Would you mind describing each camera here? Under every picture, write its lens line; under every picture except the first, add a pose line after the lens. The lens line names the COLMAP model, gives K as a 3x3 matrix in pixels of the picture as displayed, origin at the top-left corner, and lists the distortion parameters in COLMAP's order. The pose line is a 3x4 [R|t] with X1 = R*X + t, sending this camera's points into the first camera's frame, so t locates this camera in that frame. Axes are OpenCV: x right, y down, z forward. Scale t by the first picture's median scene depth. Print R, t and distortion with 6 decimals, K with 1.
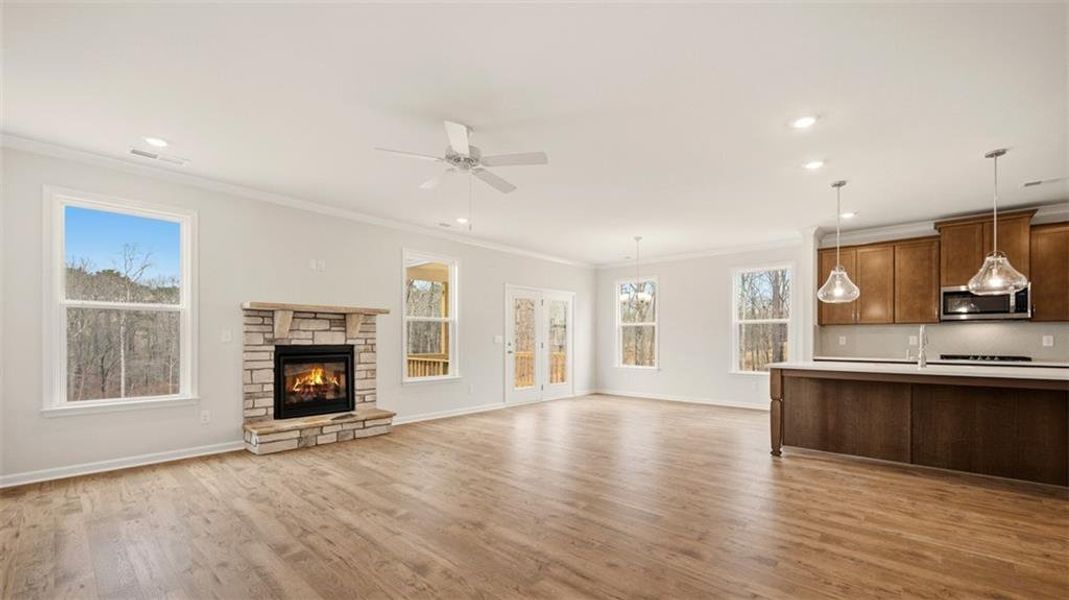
lens RADIAL K [[436.1, 0, 539.4], [0, 436.1, 339.3], [0, 0, 1]] dist [-0.001488, -0.000125]
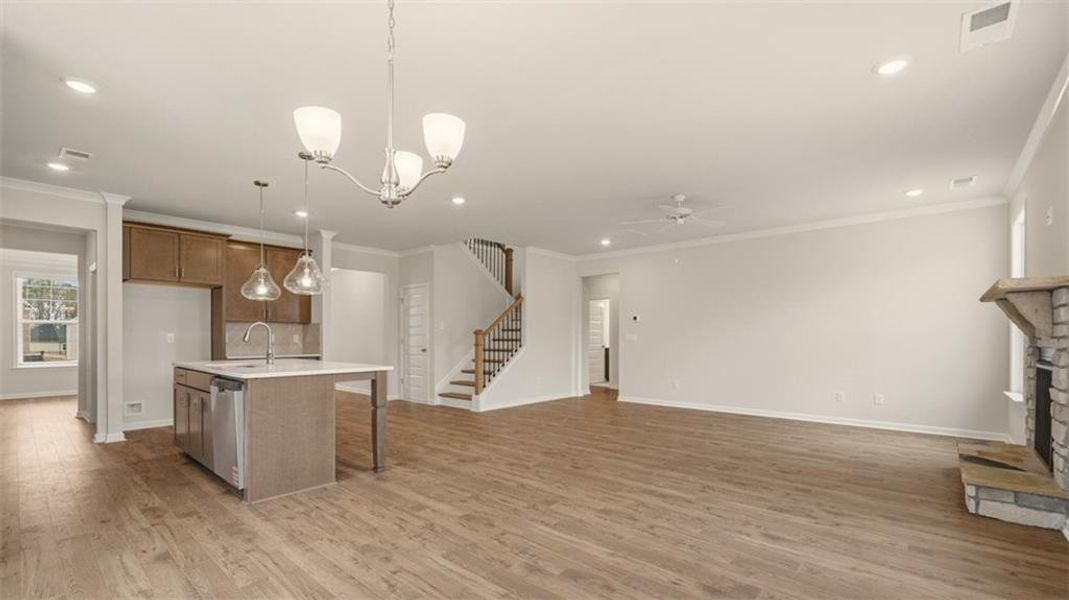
lens RADIAL K [[457.4, 0, 536.4], [0, 457.4, 336.7], [0, 0, 1]] dist [0.000726, -0.000072]
pose [[-0.999963, -0.001636, -0.008404, 0.202381], [-0.001645, 0.999998, 0.001091, -0.002376], [0.008403, 0.001104, -0.999964, 1.605337]]
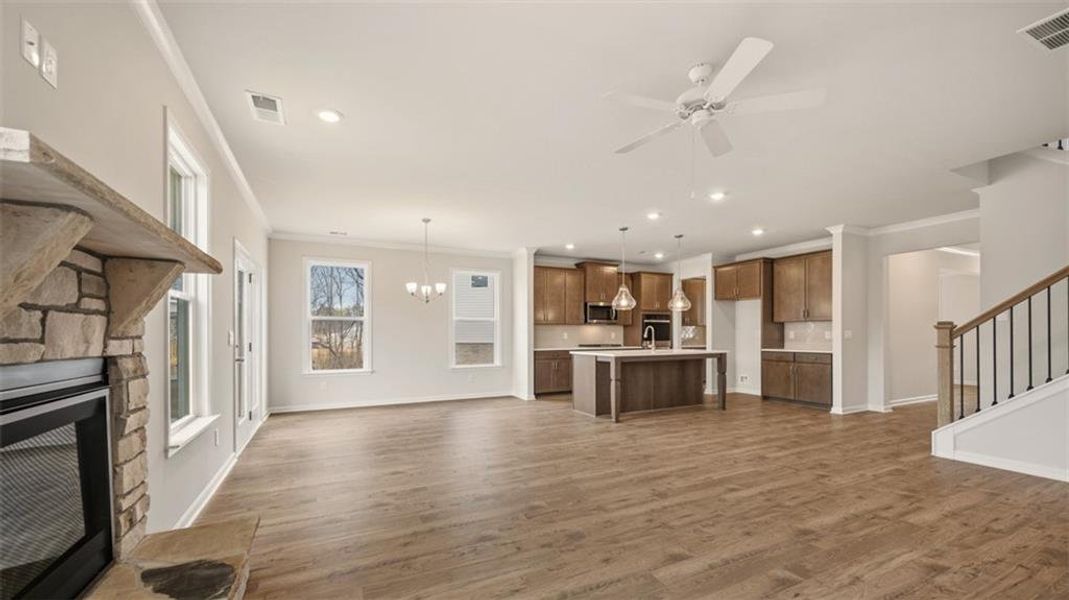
lens RADIAL K [[424.7, 0, 538.5], [0, 424.7, 337.5], [0, 0, 1]] dist [-0.001404, -0.000085]
pose [[0.366559, -0.008902, 0.930352, -0.625971], [0.005974, 0.999956, 0.007214, -0.002696], [-0.930376, 0.002914, 0.366596, 0.624787]]
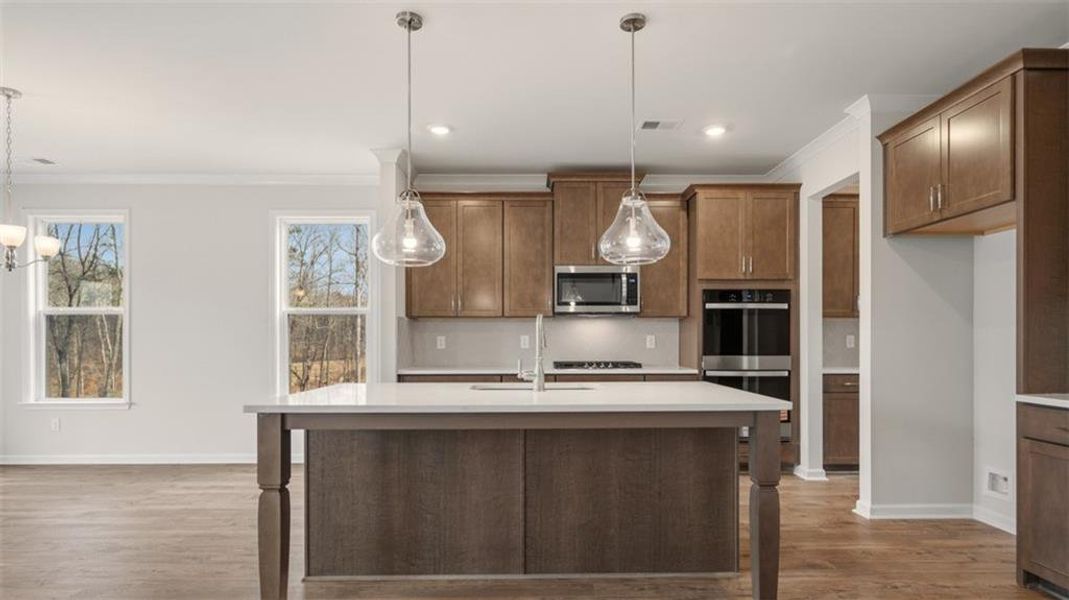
lens RADIAL K [[548.6, 0, 541.5], [0, 548.6, 340.3], [0, 0, 1]] dist [0.000157, 0.000597]
pose [[0.736738, -0.003203, 0.676171, 0.320132], [0.004002, 0.999992, 0.000376, -0.000018], [-0.676167, 0.002429, 0.736745, 0.377743]]
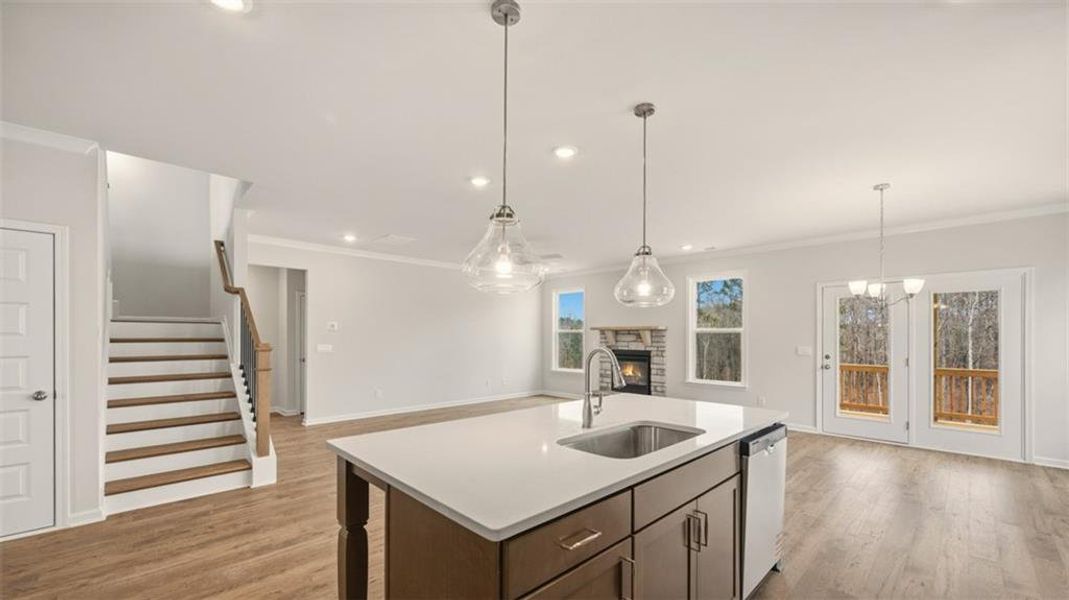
lens RADIAL K [[424.7, 0, 538.5], [0, 424.7, 337.5], [0, 0, 1]] dist [-0.001404, -0.000085]
pose [[-0.068620, 0.002210, -0.997640, 1.077890], [-0.004337, 0.999987, 0.002514, -0.036006], [0.997633, 0.004499, -0.068609, 0.752238]]
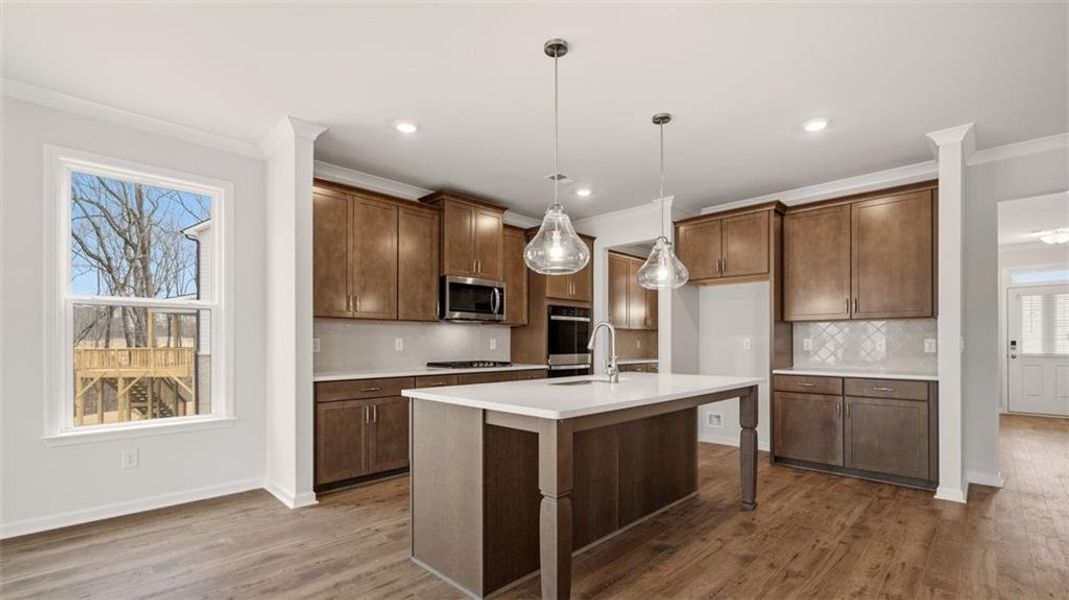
lens RADIAL K [[467.9, 0, 538.4], [0, 467.9, 341.4], [0, 0, 1]] dist [0.001343, 0.000302]
pose [[0.044931, 0.002361, 0.998987, 0.102324], [0.002817, 0.999993, -0.002490, -0.000037], [-0.998986, 0.002926, 0.044924, 0.837244]]
